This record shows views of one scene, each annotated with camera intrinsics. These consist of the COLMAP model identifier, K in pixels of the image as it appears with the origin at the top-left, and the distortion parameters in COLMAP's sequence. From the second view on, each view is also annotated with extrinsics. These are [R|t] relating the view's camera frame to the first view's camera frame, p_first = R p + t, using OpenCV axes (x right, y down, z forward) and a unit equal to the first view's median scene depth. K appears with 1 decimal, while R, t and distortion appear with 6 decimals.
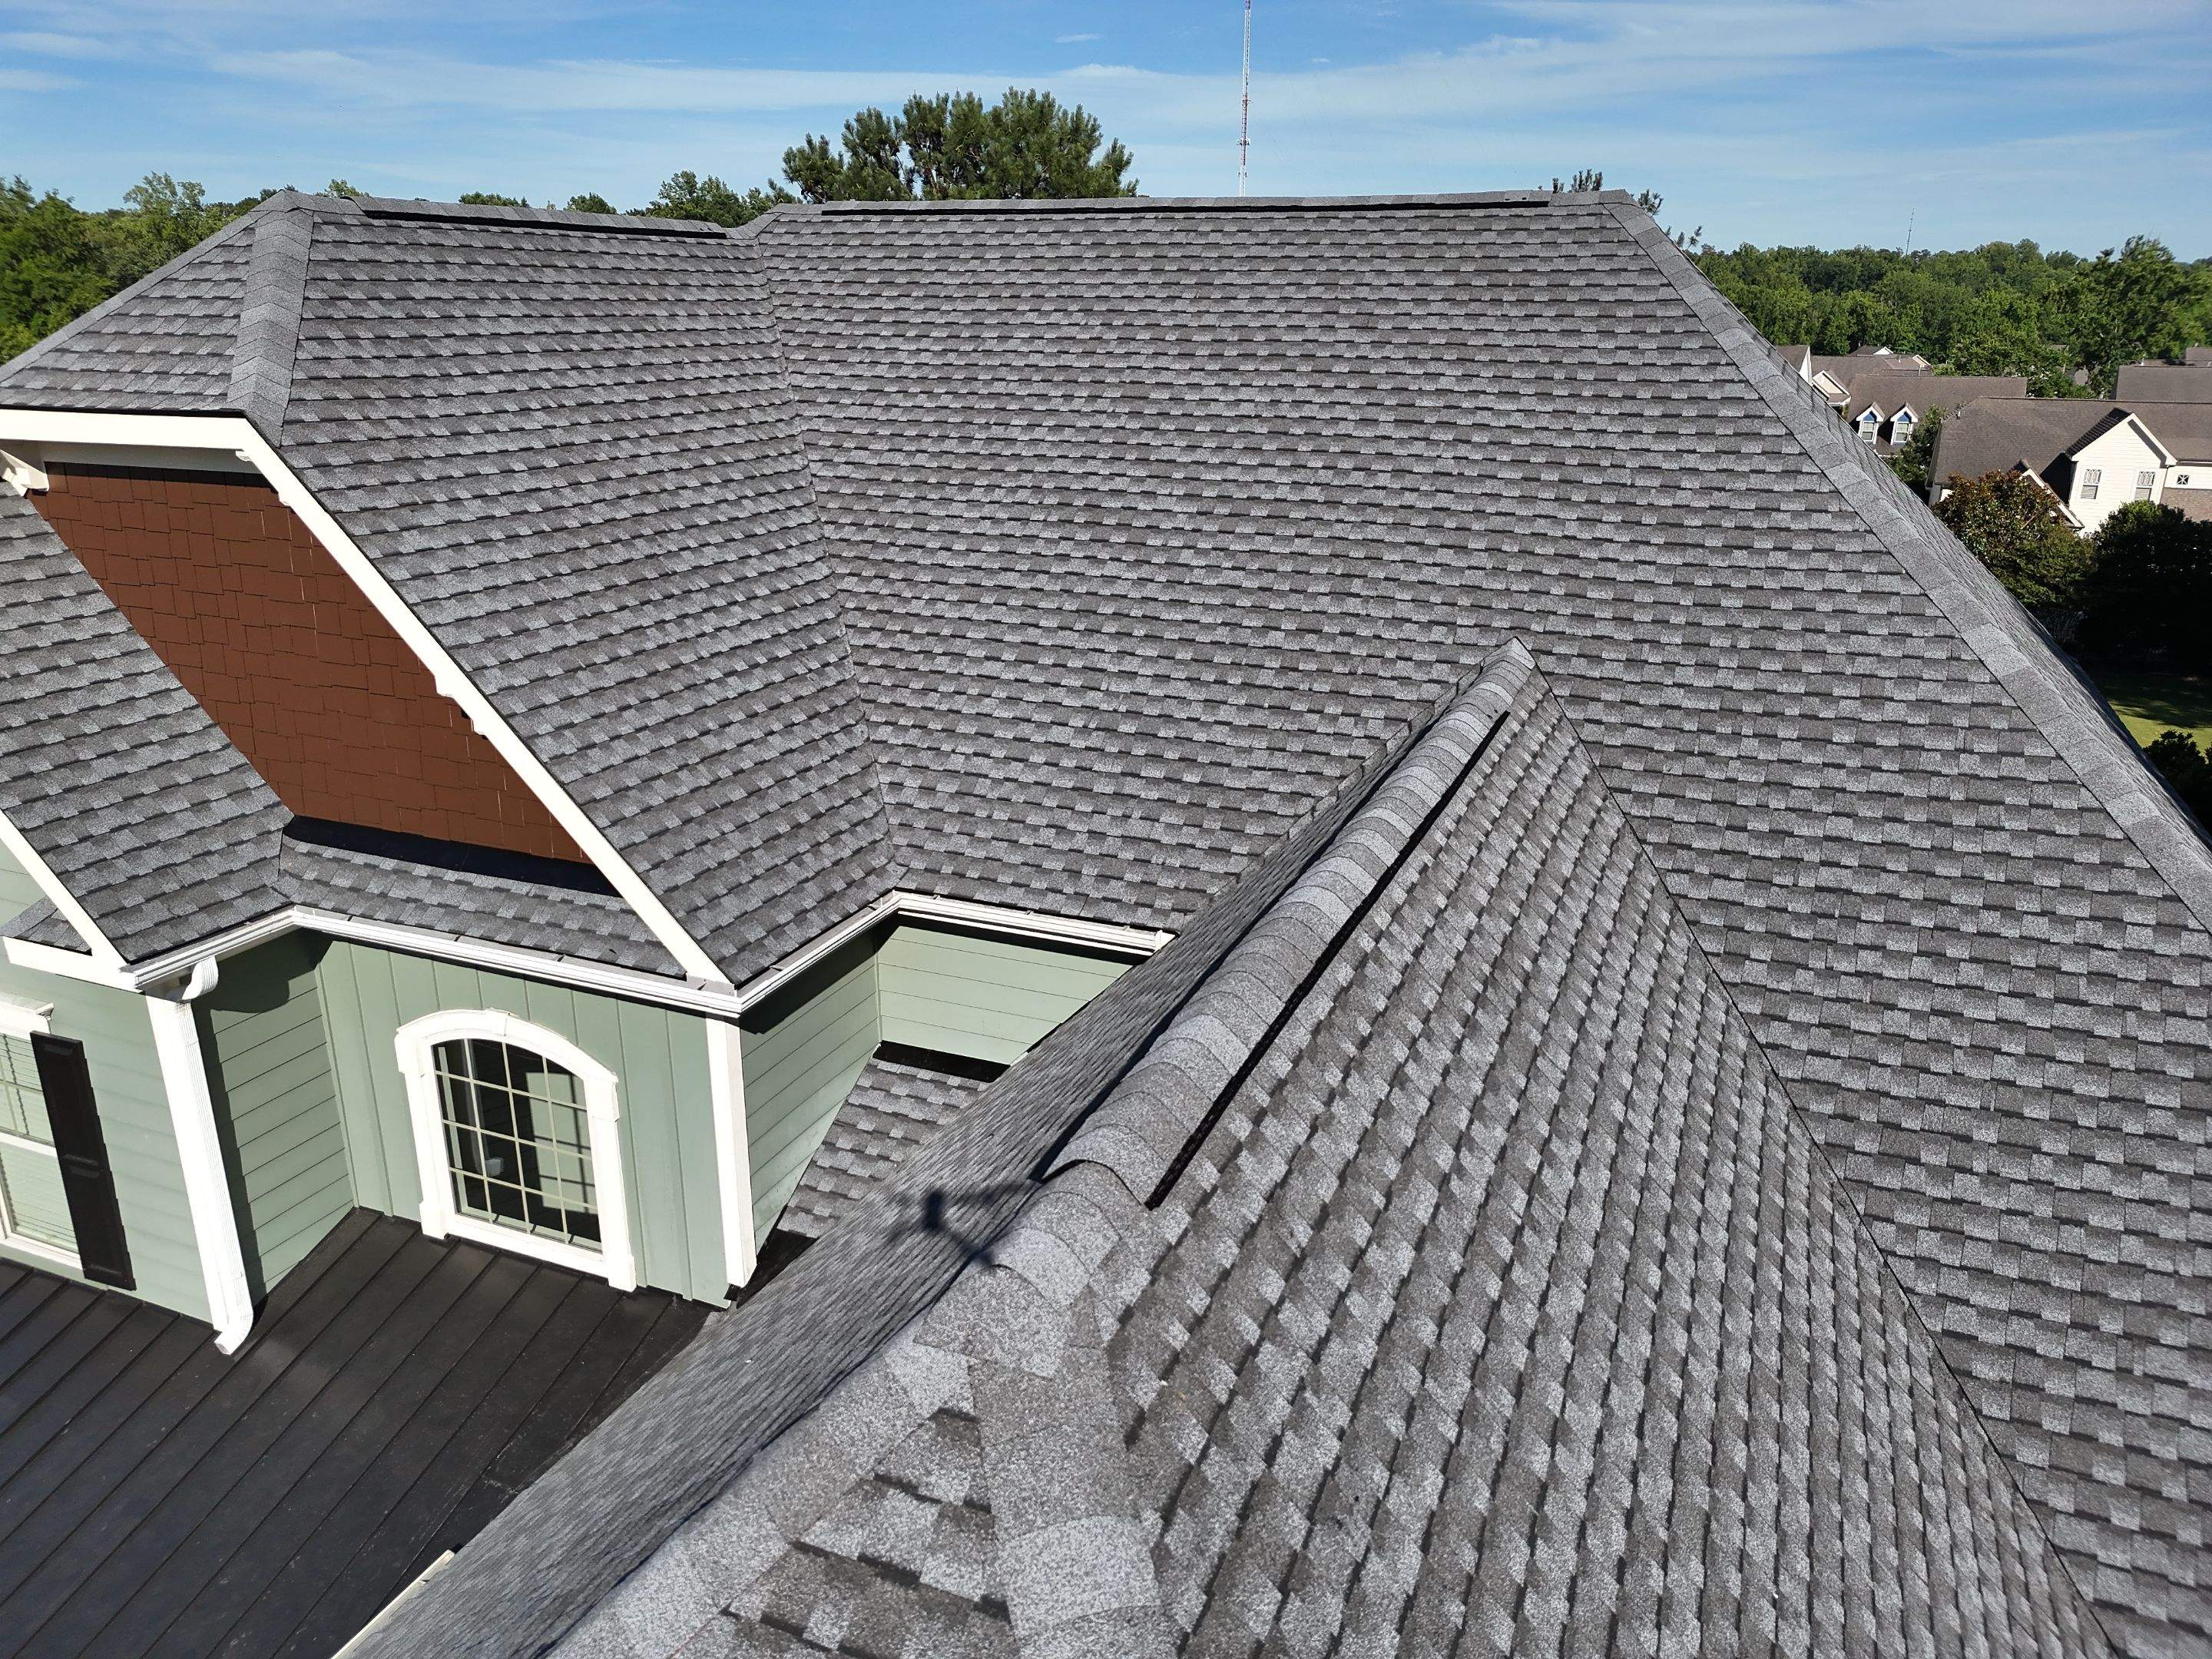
lens RADIAL K [[1552.4, 0, 1116.6], [0, 1552.4, 825.8], [0, 0, 1]] dist [0.062099, -0.066436]
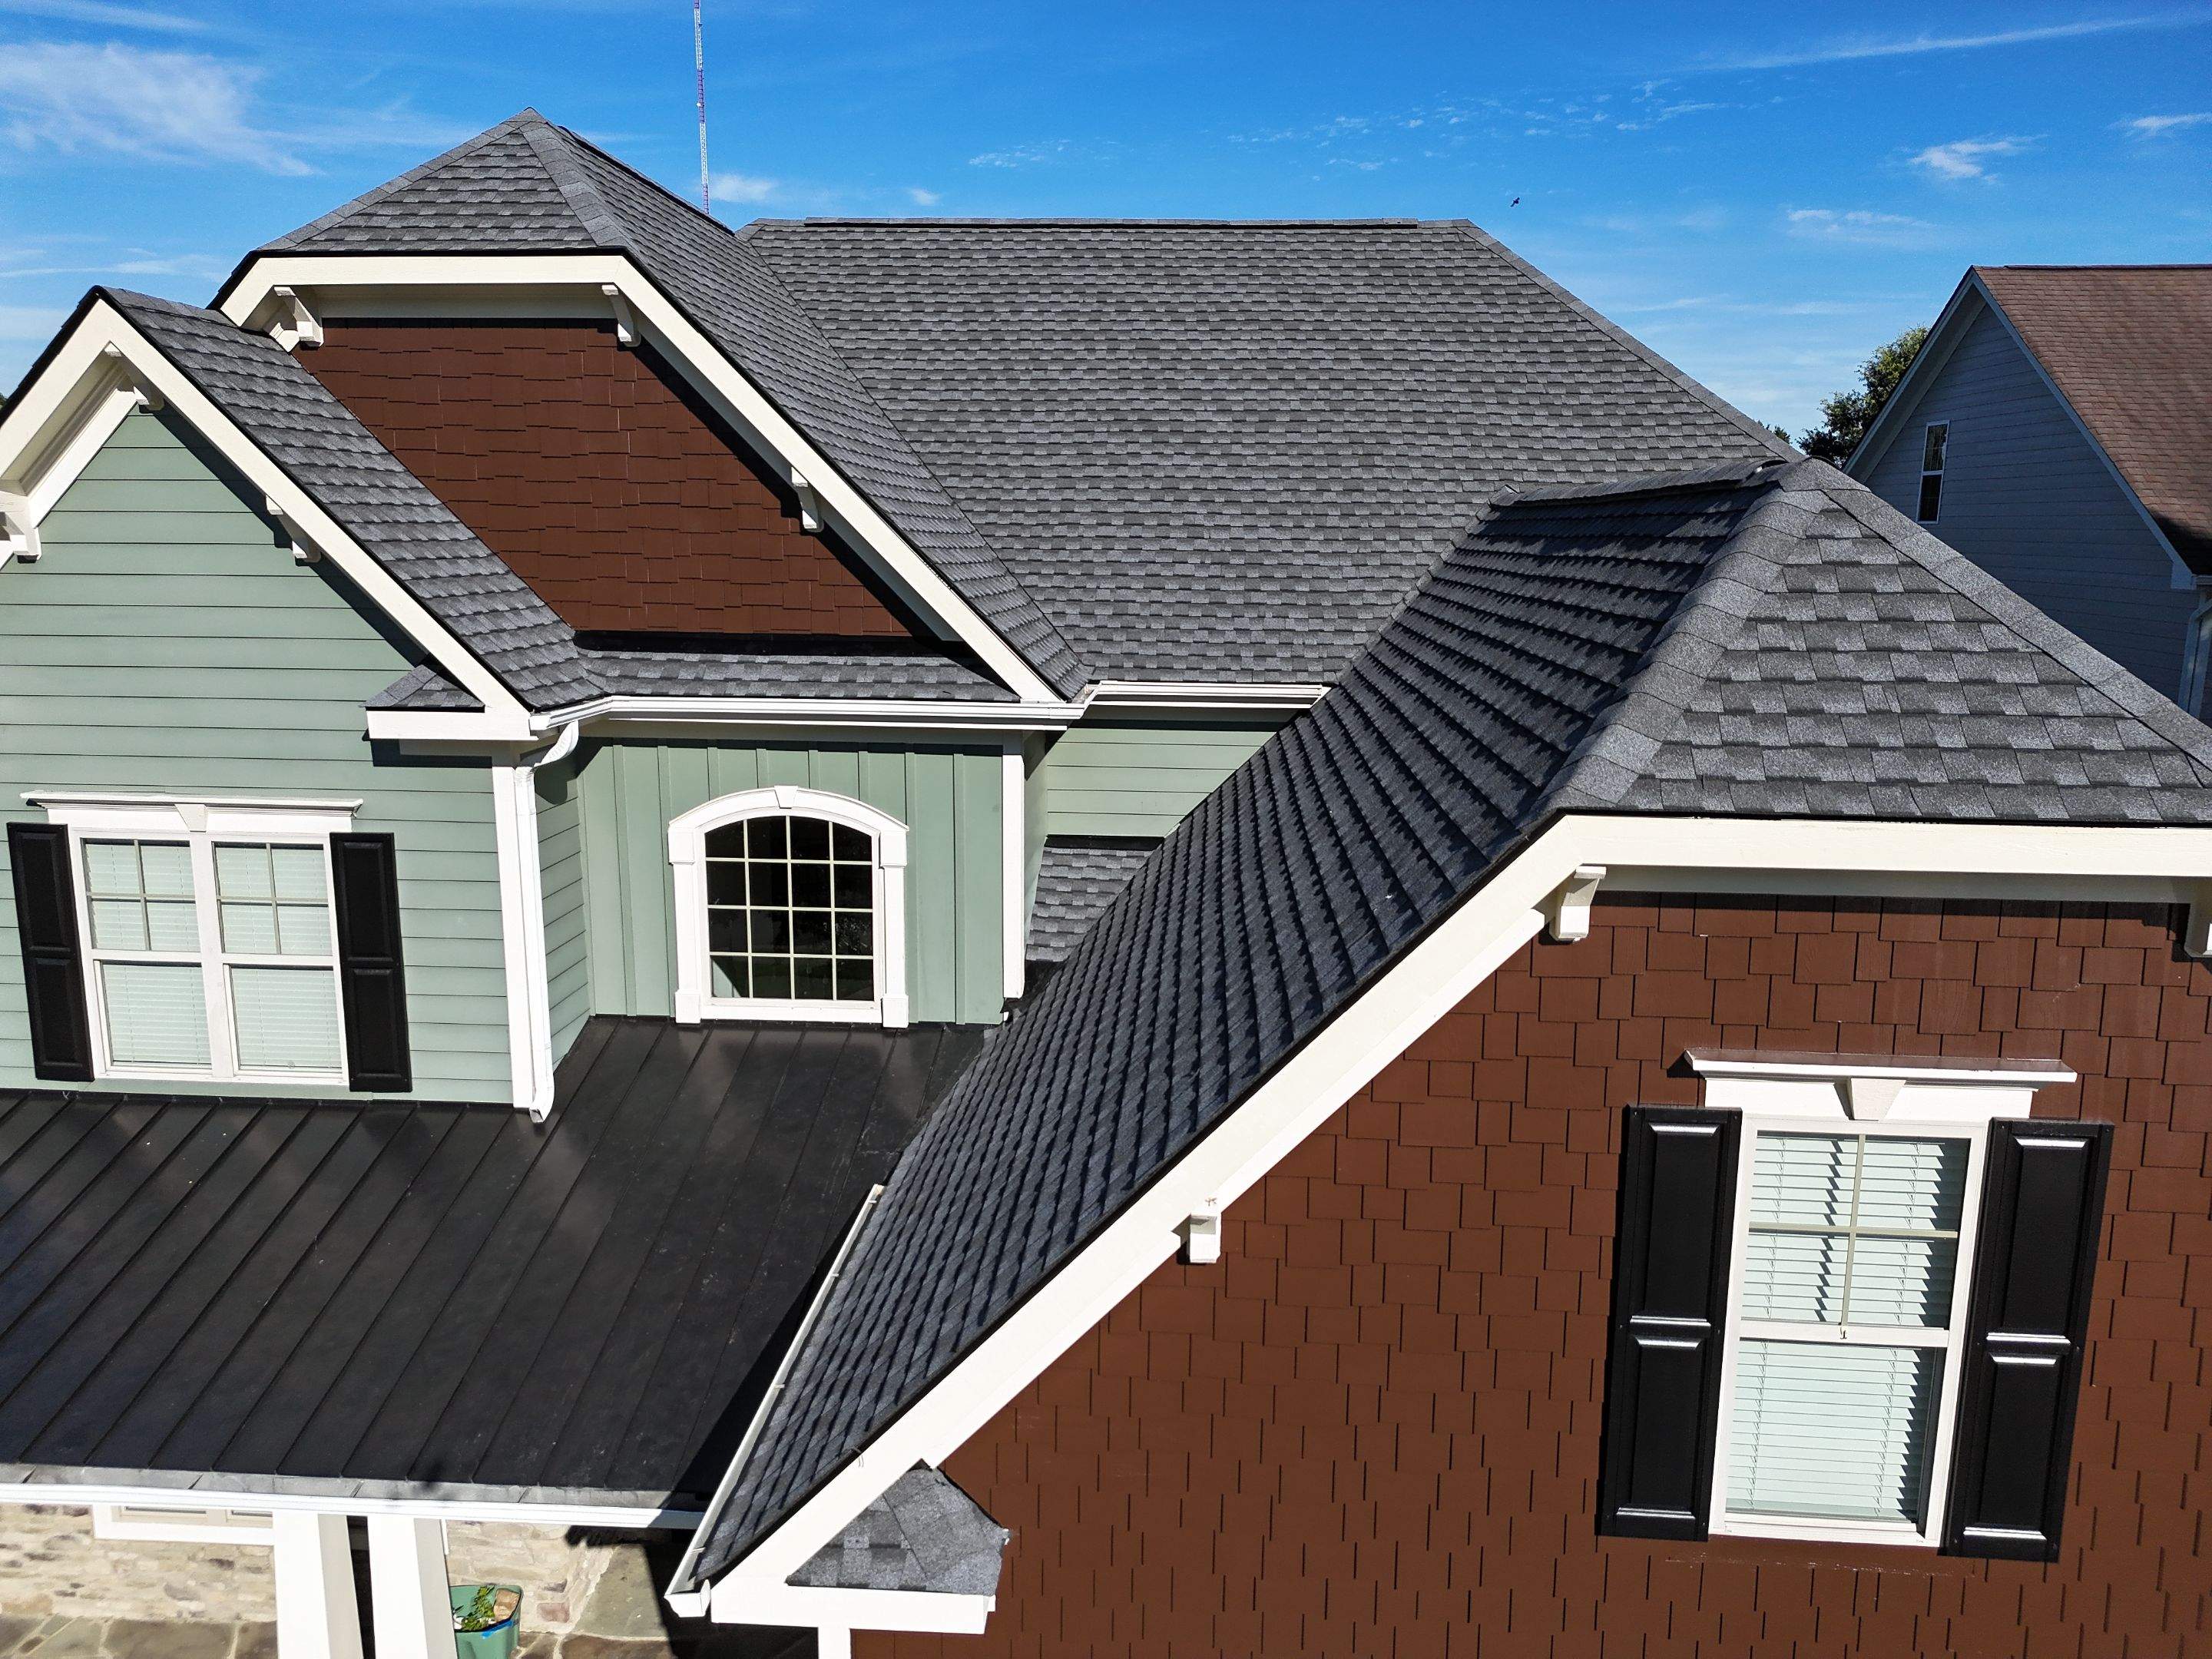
lens RADIAL K [[1552.4, 0, 1116.6], [0, 1552.4, 825.8], [0, 0, 1]] dist [0.062099, -0.066436]
pose [[0.947668, -0.058910, 0.313775, -0.575909], [0.099413, 0.988416, -0.114676, 0.332320], [-0.303385, 0.139868, 0.942547, -0.171384]]
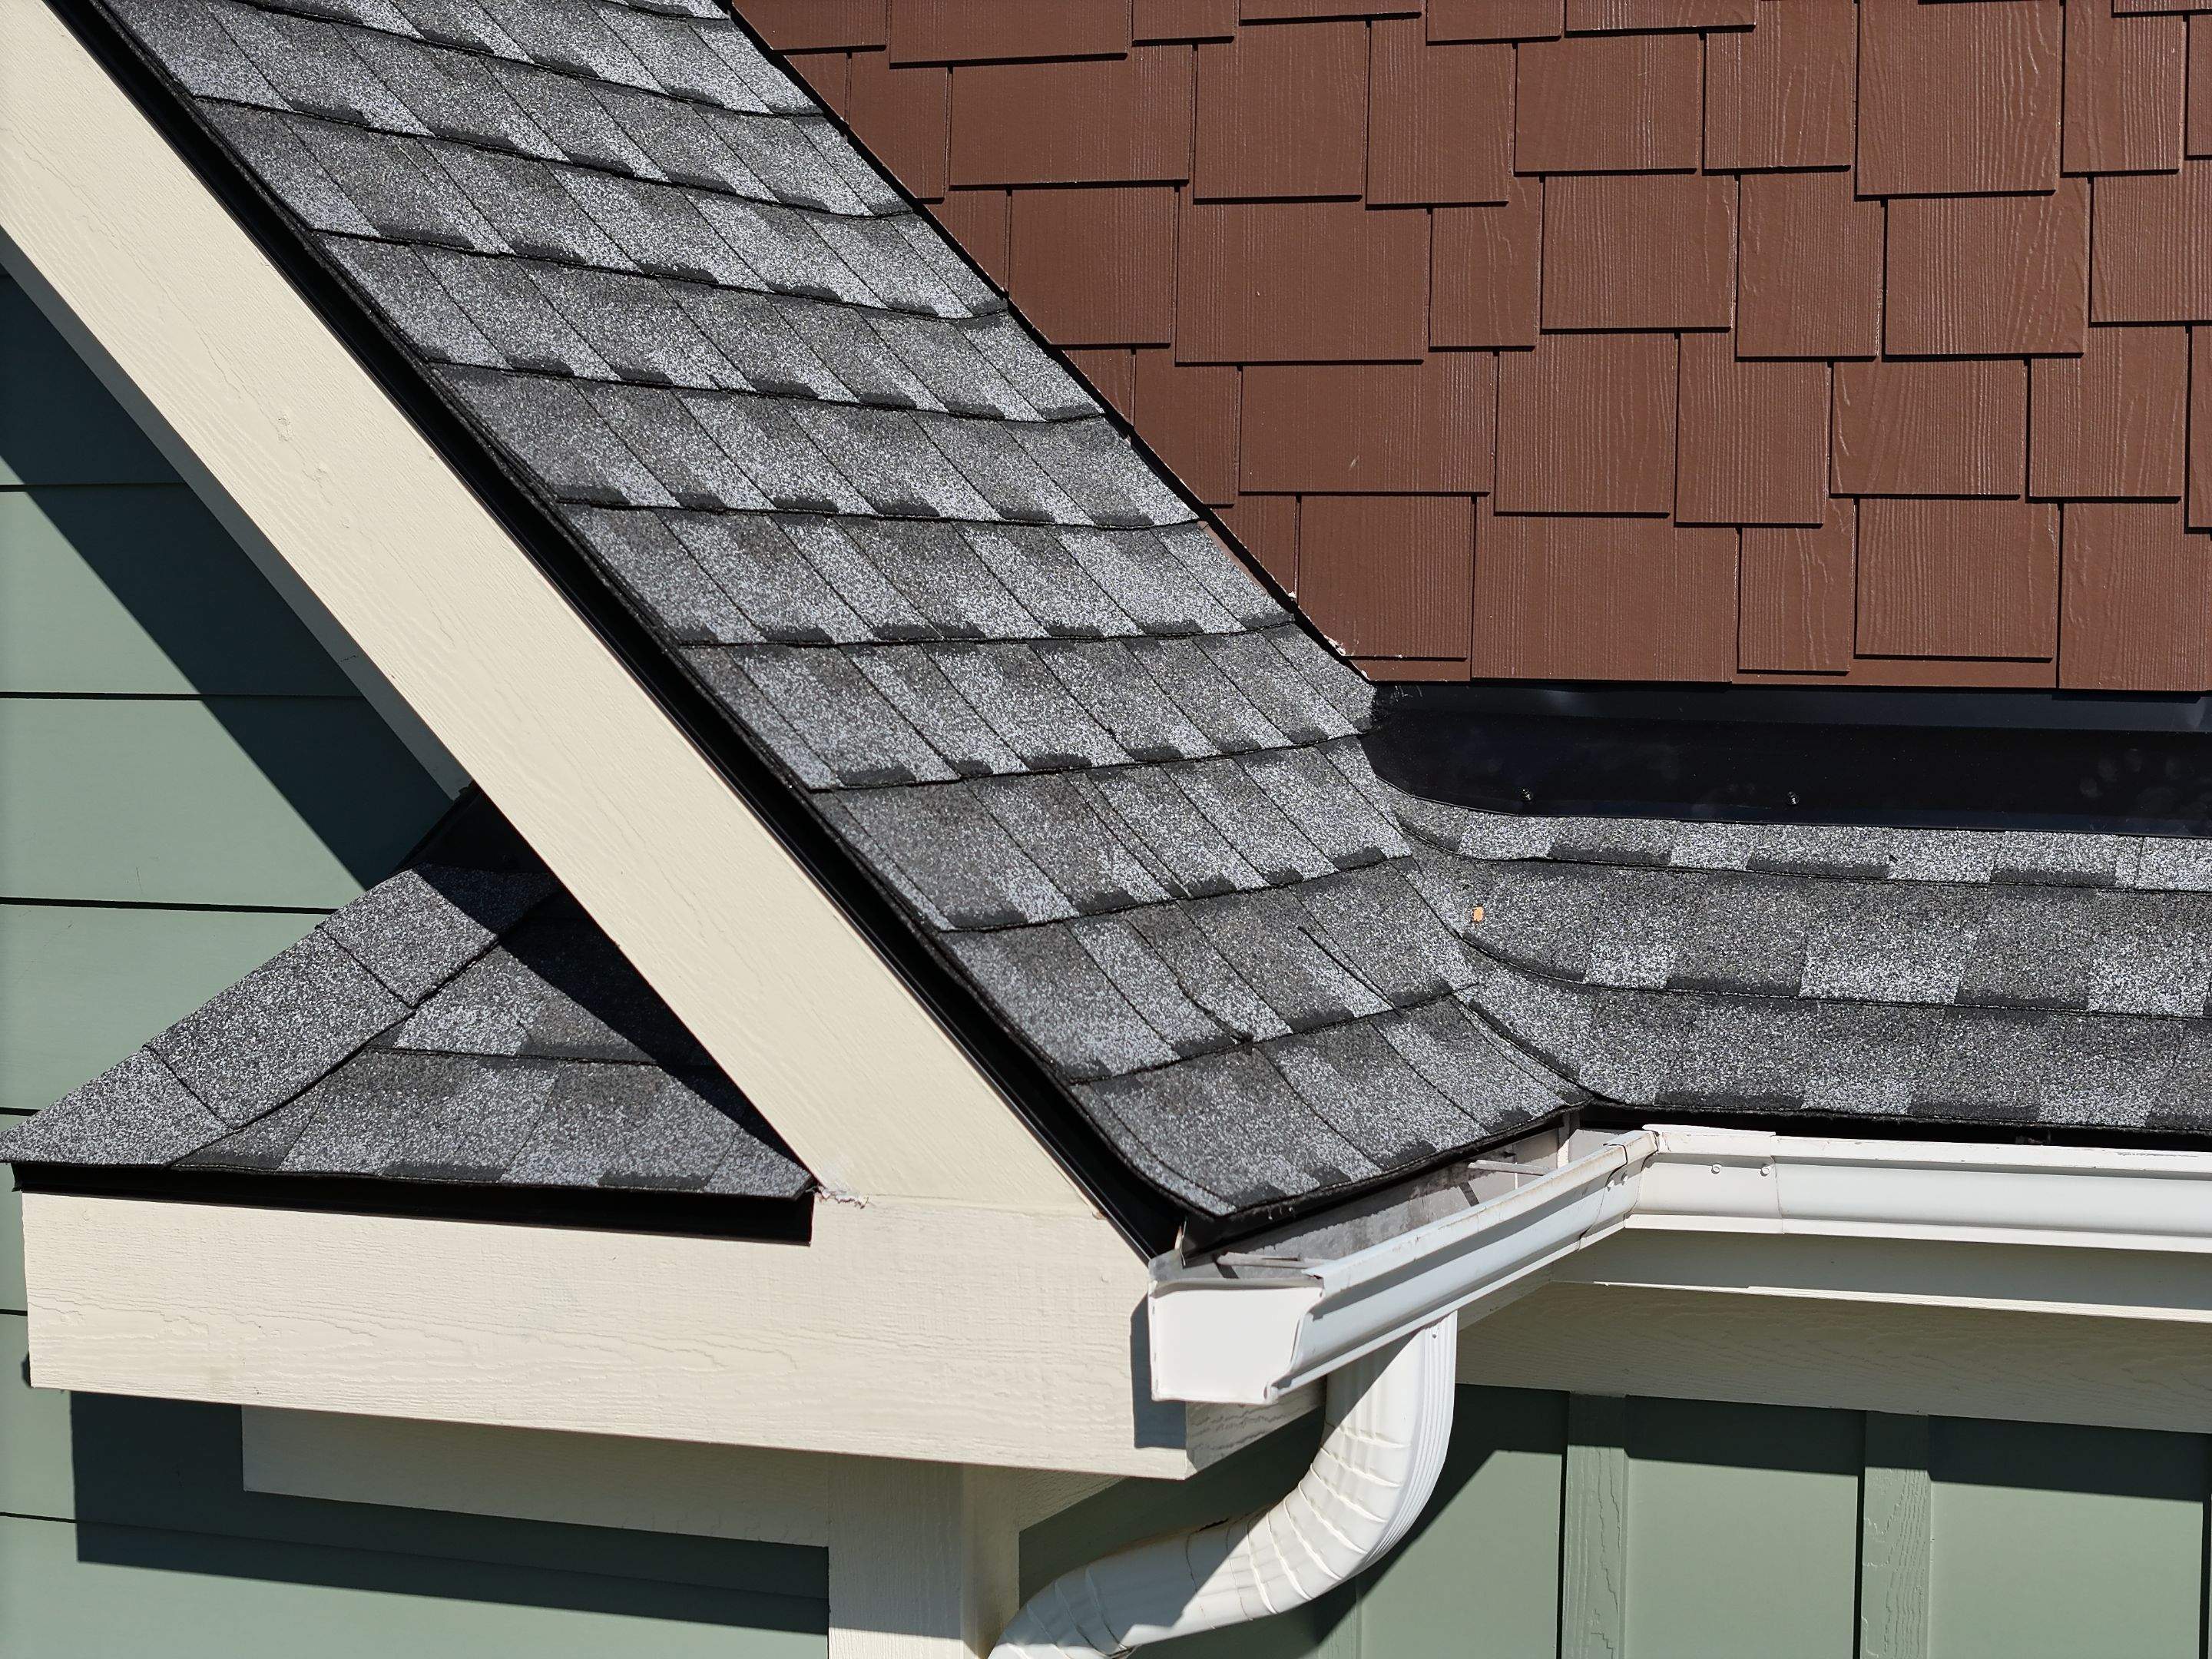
lens RADIAL K [[4525.2, 0, 1106.0], [0, 4525.2, 829.5], [0, 0, 1]] dist [-0.222435, 0.054584]
pose [[0.999781, -0.002864, 0.020711, -0.628723], [0.008316, 0.963314, -0.268248, 0.155790], [-0.019183, 0.268362, 0.963127, 0.592982]]
